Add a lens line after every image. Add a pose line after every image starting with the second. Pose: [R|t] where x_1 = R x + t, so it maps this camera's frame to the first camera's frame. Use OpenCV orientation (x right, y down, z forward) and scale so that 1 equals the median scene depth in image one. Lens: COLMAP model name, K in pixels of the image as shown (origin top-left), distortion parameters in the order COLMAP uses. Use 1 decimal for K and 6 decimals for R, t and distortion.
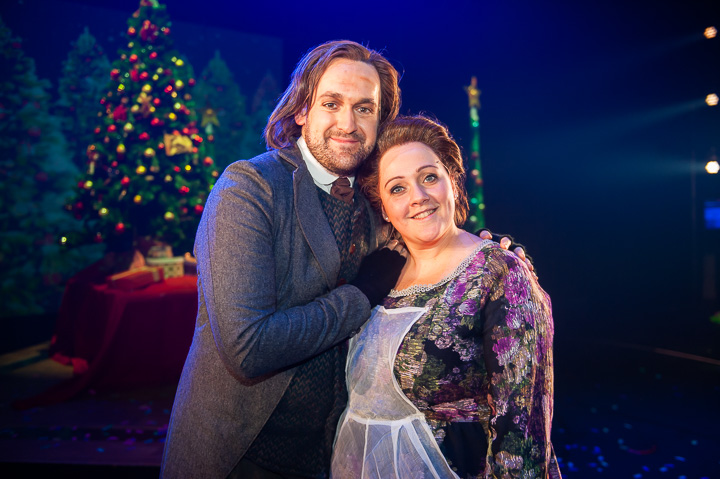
lens RADIAL K [[687.0, 0, 355.5], [0, 687.0, 239.0], [0, 0, 1]] dist [0.032901, 0.000000]
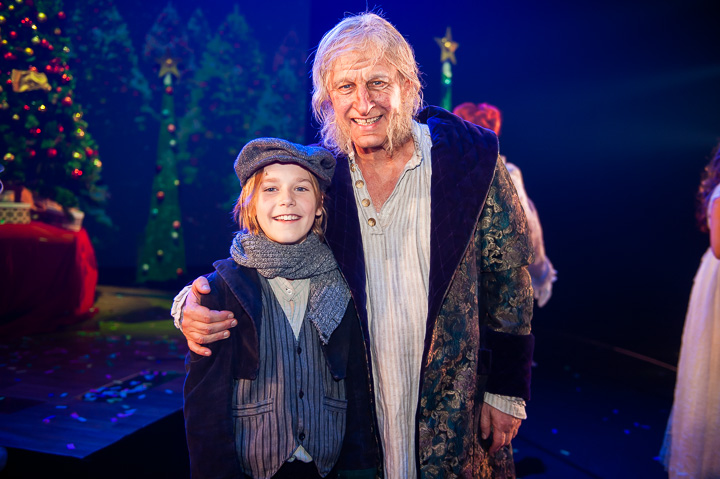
lens RADIAL K [[722.2, 0, 352.1], [0, 722.2, 230.9], [0, 0, 1]] dist [0.040736, 0.000000]
pose [[0.986730, 0.057647, -0.151792, 0.325667], [-0.054985, 0.998252, 0.021685, 0.018730], [0.152777, -0.013051, 0.988175, 0.093503]]
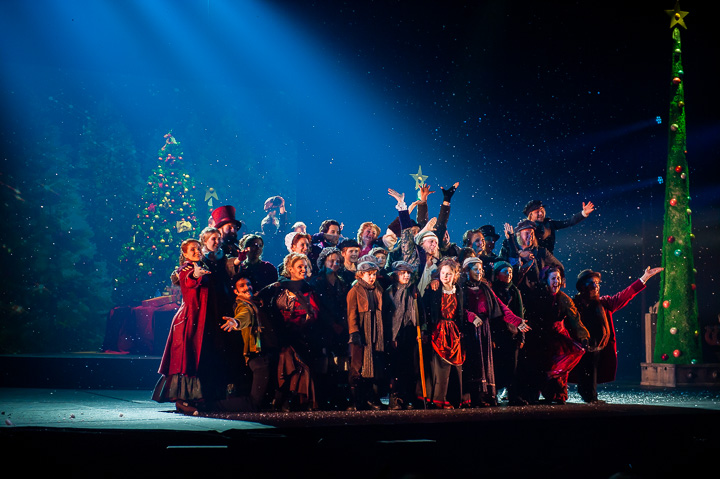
lens RADIAL K [[1334.8, 0, 356.8], [0, 1334.8, 237.9], [0, 0, 1]] dist [0.090174, 0.000000]
pose [[0.991926, 0.020377, -0.125171, 0.576336], [-0.030121, 0.996618, -0.076453, 0.130477], [0.123190, 0.079606, 0.989185, -2.198000]]
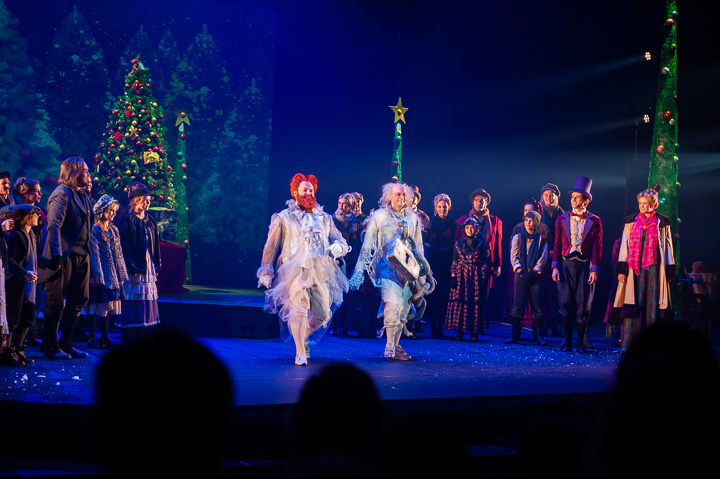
lens RADIAL K [[1334.8, 0, 369.5], [0, 1334.8, 239.0], [0, 0, 1]] dist [0.090174, 0.000000]
pose [[0.993371, 0.060484, -0.097751, 0.571869], [-0.061252, 0.998110, -0.004866, 0.039204], [0.097272, 0.010822, 0.995199, -2.079911]]
